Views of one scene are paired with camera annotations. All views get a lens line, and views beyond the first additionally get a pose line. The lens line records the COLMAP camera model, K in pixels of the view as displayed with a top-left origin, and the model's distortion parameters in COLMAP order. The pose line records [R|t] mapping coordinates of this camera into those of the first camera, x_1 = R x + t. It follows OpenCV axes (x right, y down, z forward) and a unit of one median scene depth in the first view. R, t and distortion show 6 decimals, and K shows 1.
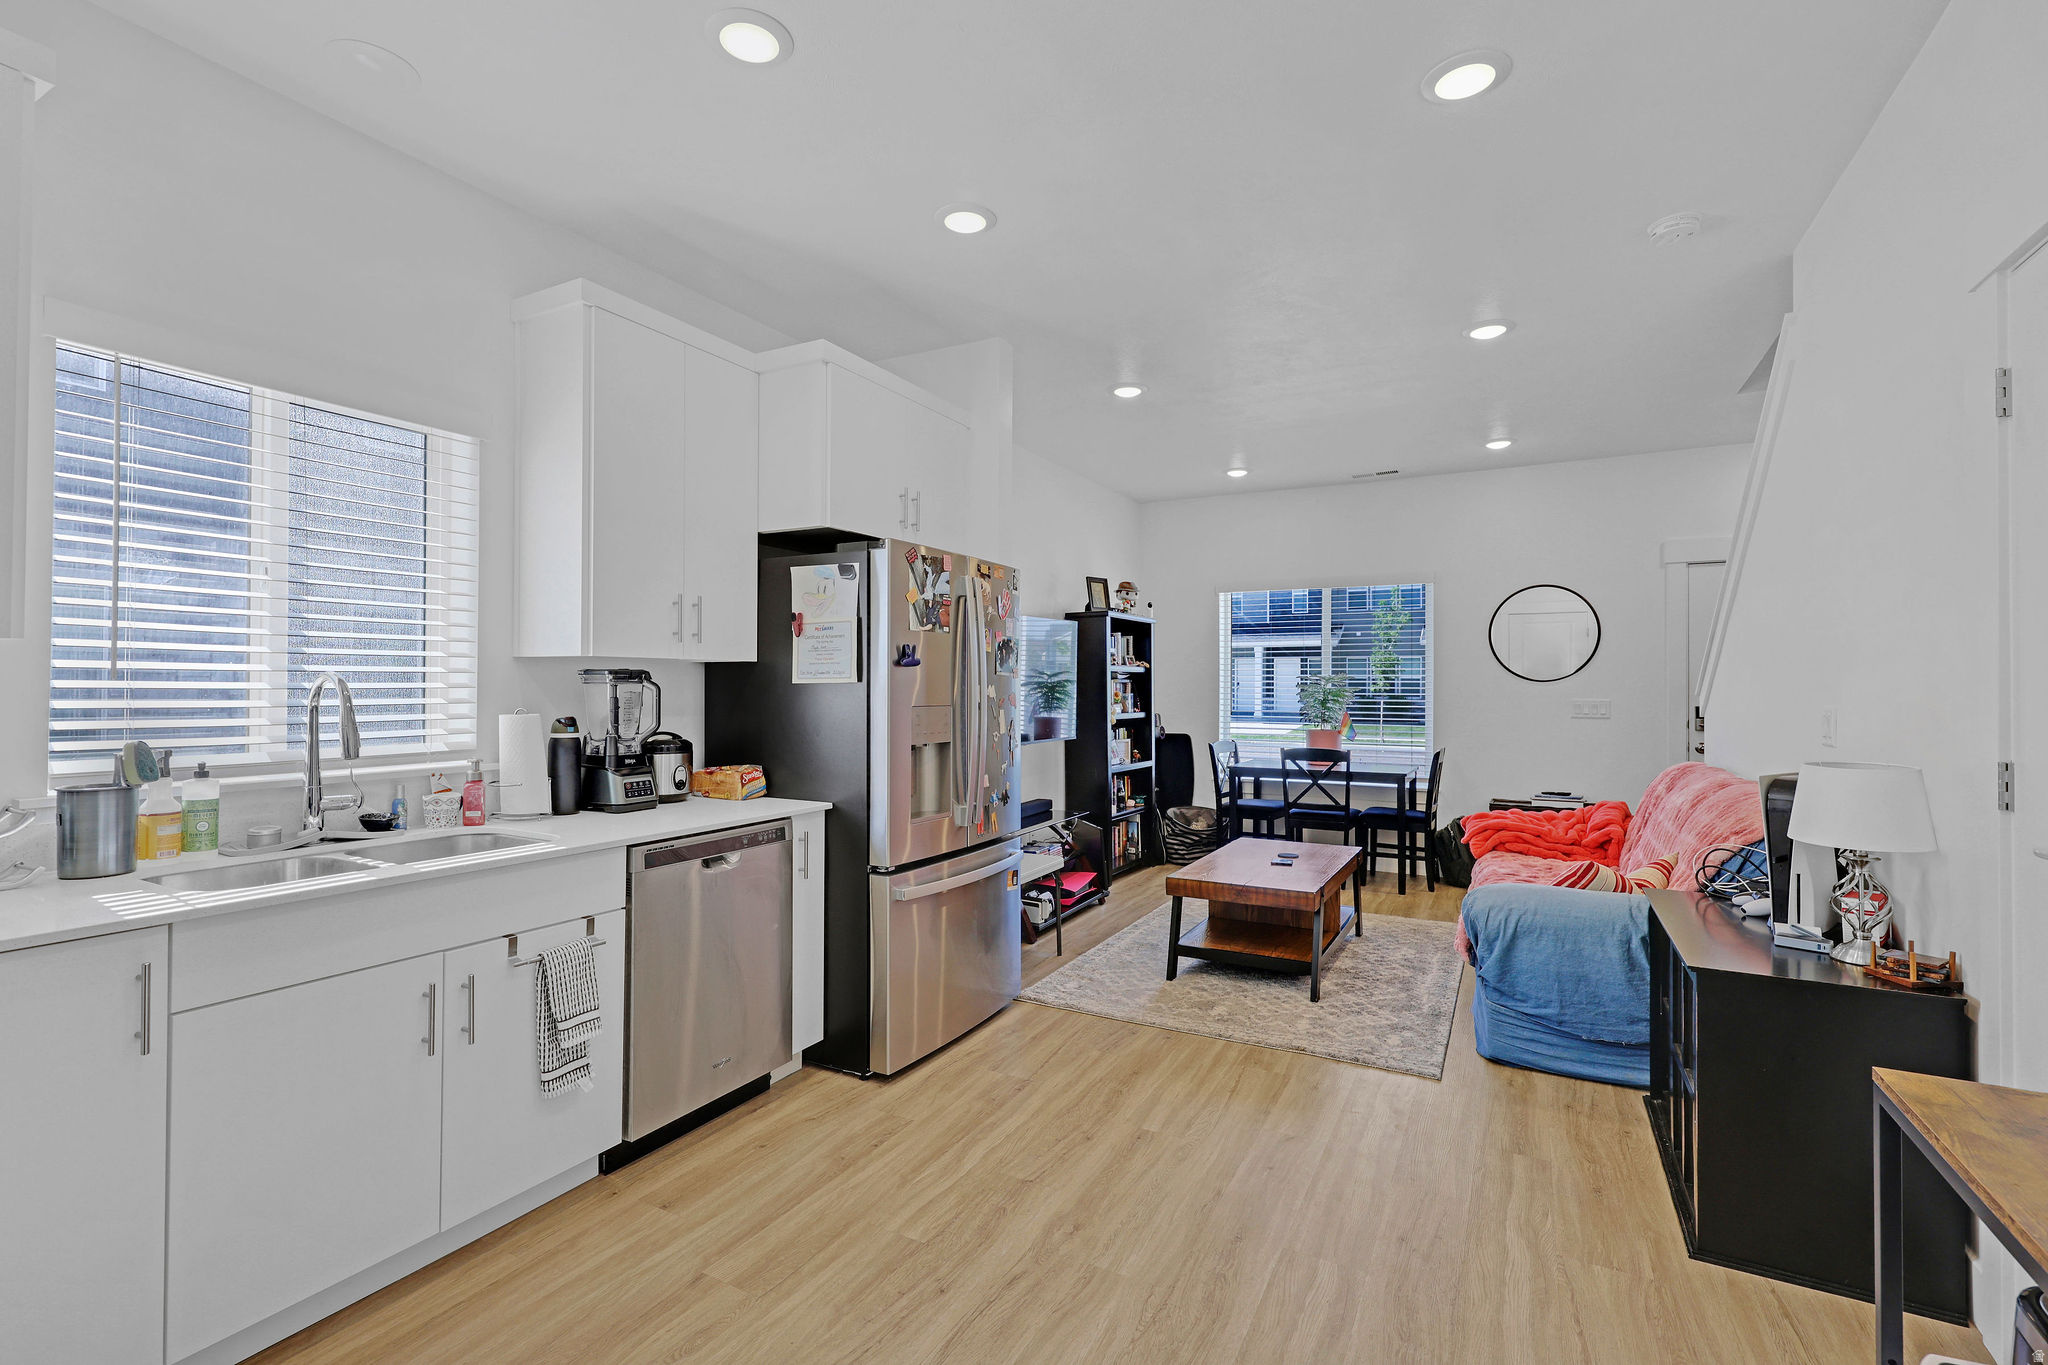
lens RADIAL K [[920.1, 0, 1014.4], [0, 920.1, 681.9], [0, 0, 1]] dist [0.003917, 0.000498]
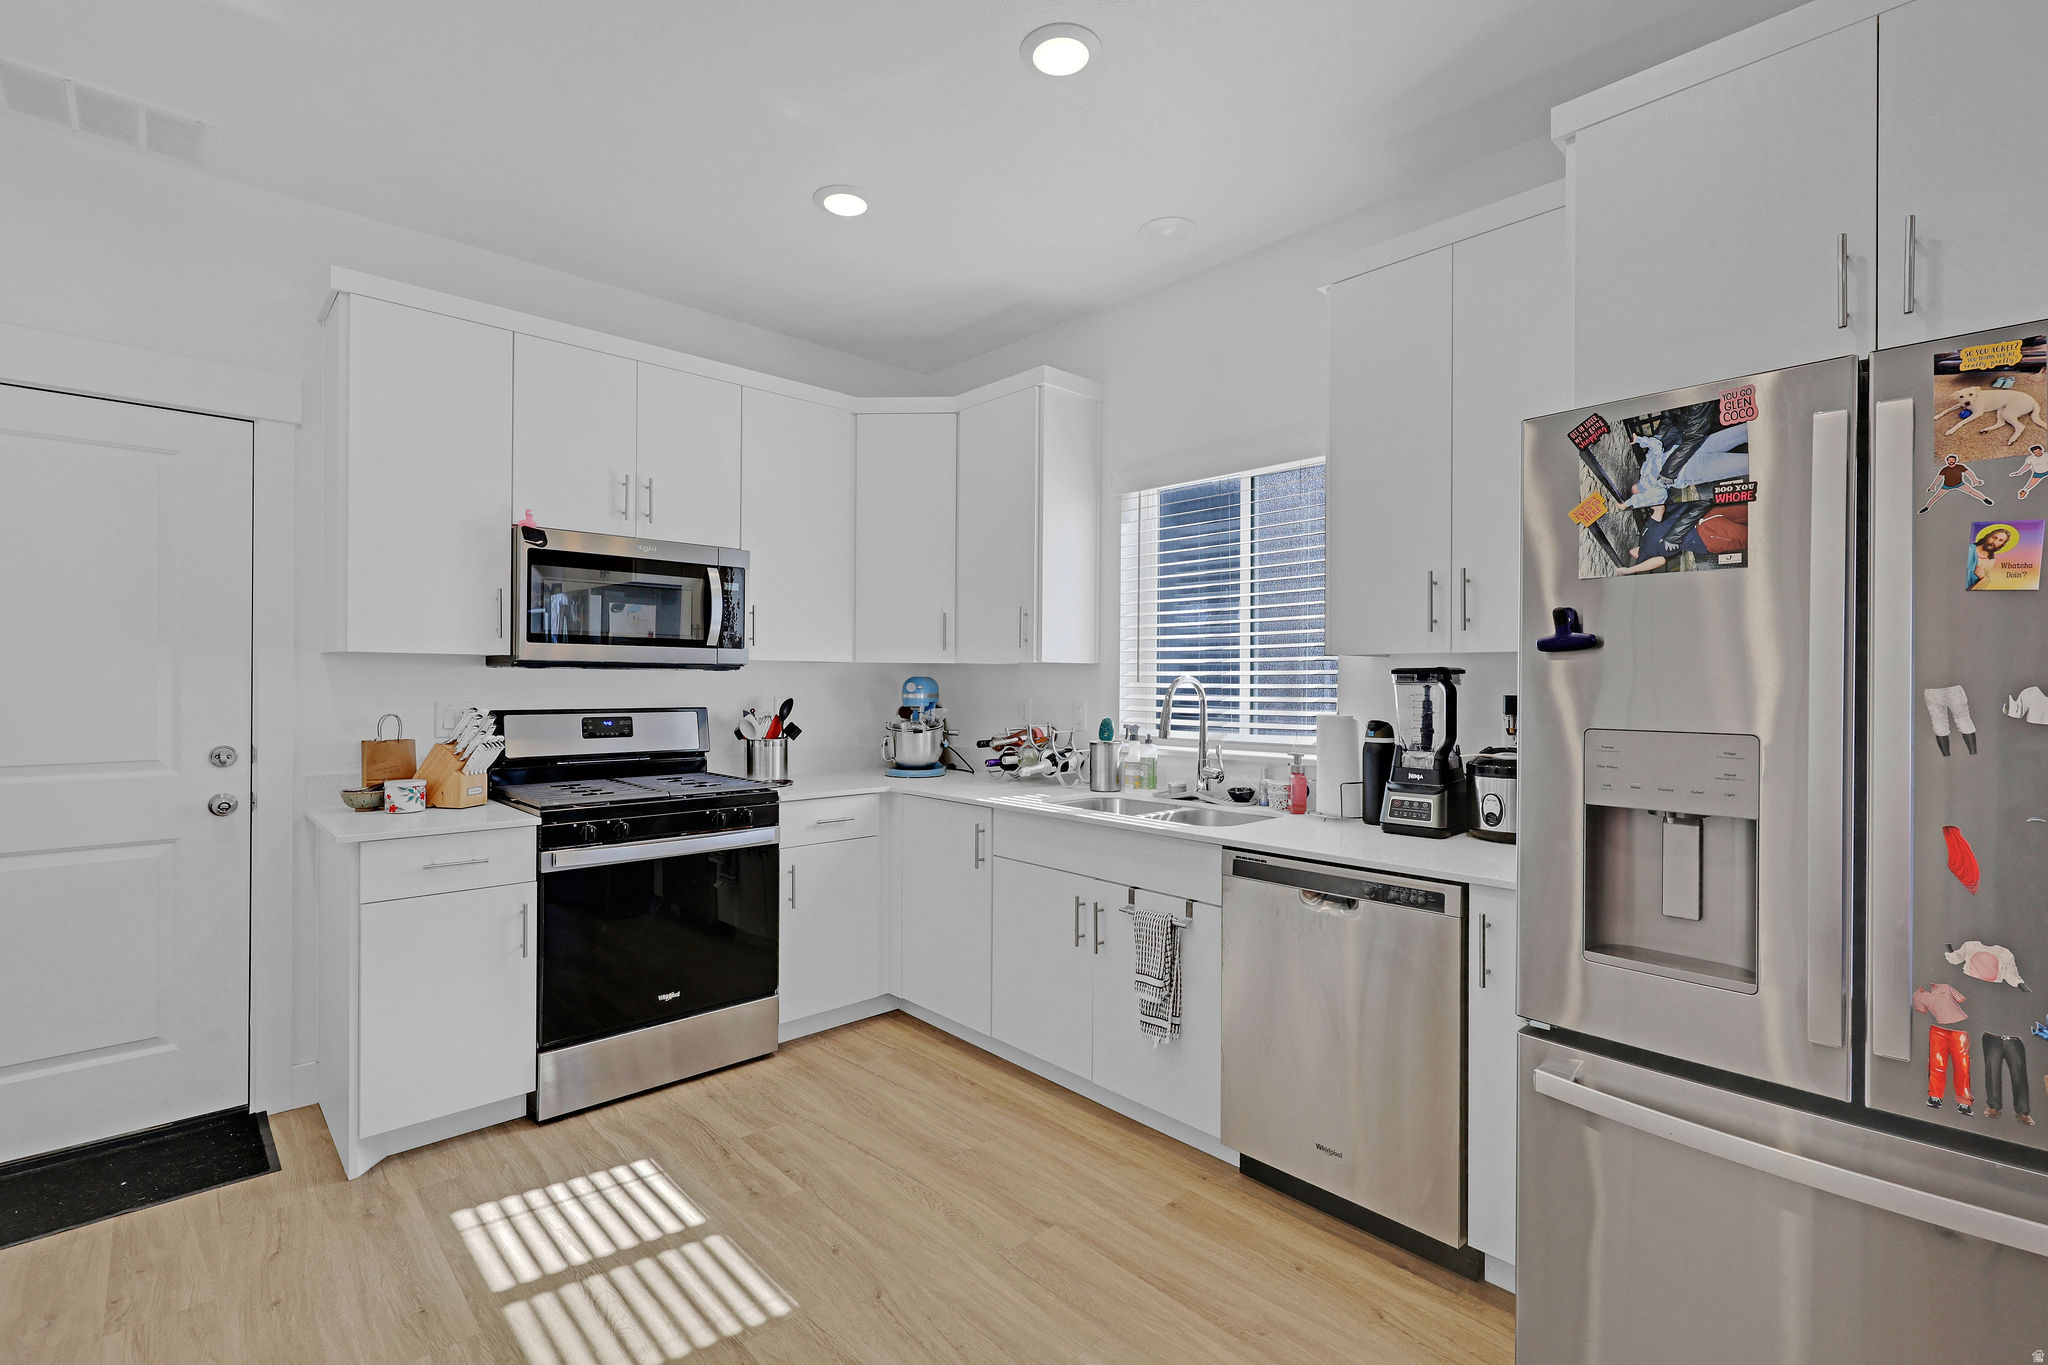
lens RADIAL K [[920.1, 0, 1014.4], [0, 920.1, 681.9], [0, 0, 1]] dist [0.003917, 0.000498]
pose [[-0.313919, -0.005563, -0.949434, 0.473792], [-0.002144, 0.999984, -0.005150, 0.004046], [0.949447, 0.000419, -0.313926, 0.864680]]
